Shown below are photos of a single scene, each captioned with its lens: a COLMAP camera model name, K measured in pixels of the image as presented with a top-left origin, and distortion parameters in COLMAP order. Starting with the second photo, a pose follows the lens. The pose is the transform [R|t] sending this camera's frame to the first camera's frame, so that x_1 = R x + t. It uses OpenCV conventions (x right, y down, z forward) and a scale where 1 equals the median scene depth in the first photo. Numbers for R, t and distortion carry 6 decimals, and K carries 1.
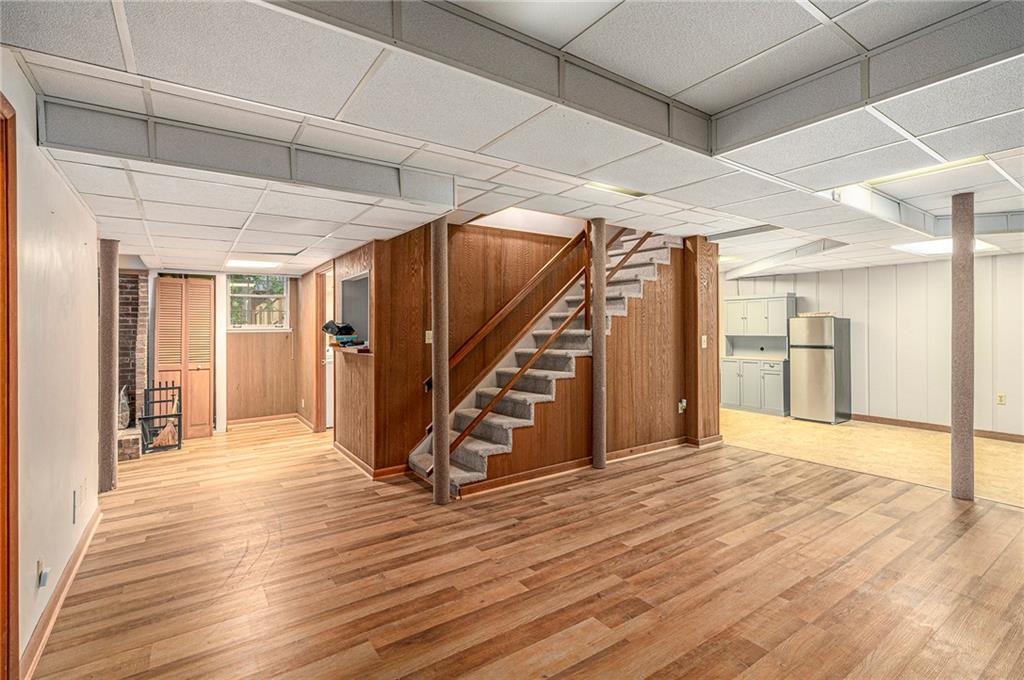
lens RADIAL K [[469.2, 0, 507.5], [0, 469.2, 334.6], [0, 0, 1]] dist [-0.001701, 0.000320]
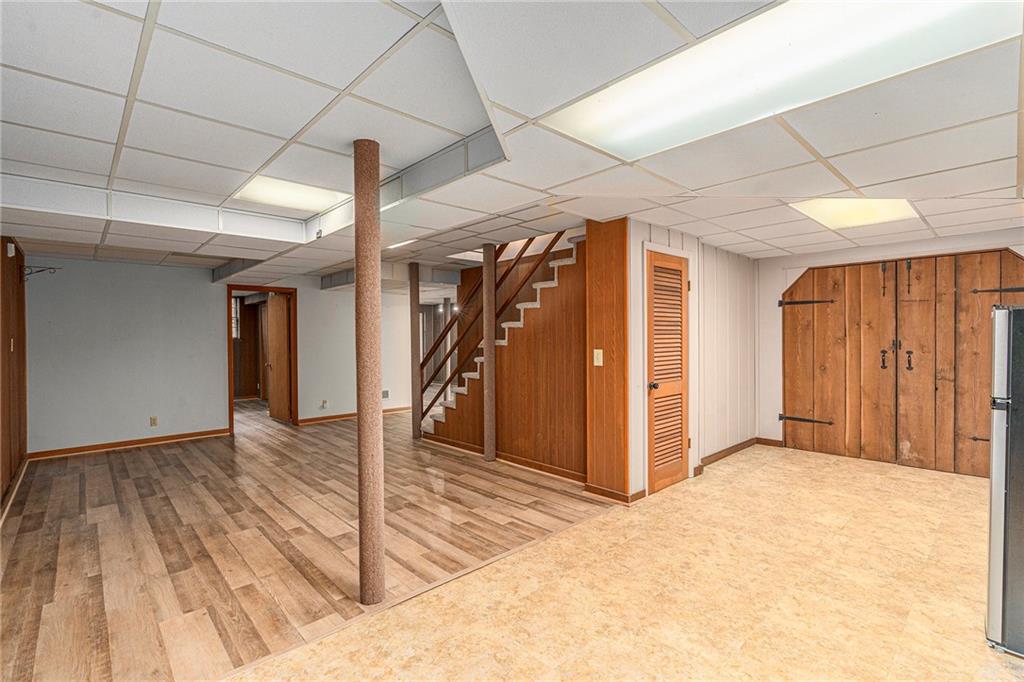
lens RADIAL K [[469.2, 0, 513.0], [0, 469.2, 339.6], [0, 0, 1]] dist [-0.001701, 0.000320]
pose [[0.149809, 0.014079, -0.988615, 1.439195], [0.000388, 0.999898, 0.014299, -0.031743], [0.988715, -0.002525, 0.149788, 0.950422]]
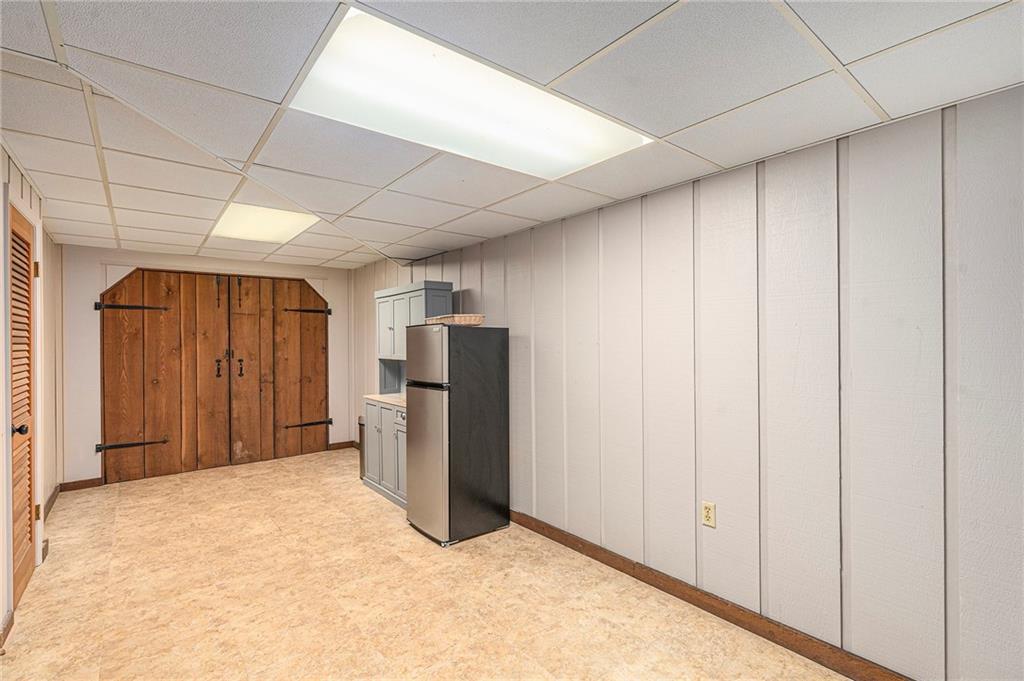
lens RADIAL K [[469.2, 0, 516.7], [0, 469.2, 339.8], [0, 0, 1]] dist [-0.001701, 0.000320]
pose [[0.996800, -0.001790, 0.079921, 1.261065], [0.002430, 0.999966, -0.007904, -0.029721], [-0.079904, 0.008073, 0.996770, 0.851867]]
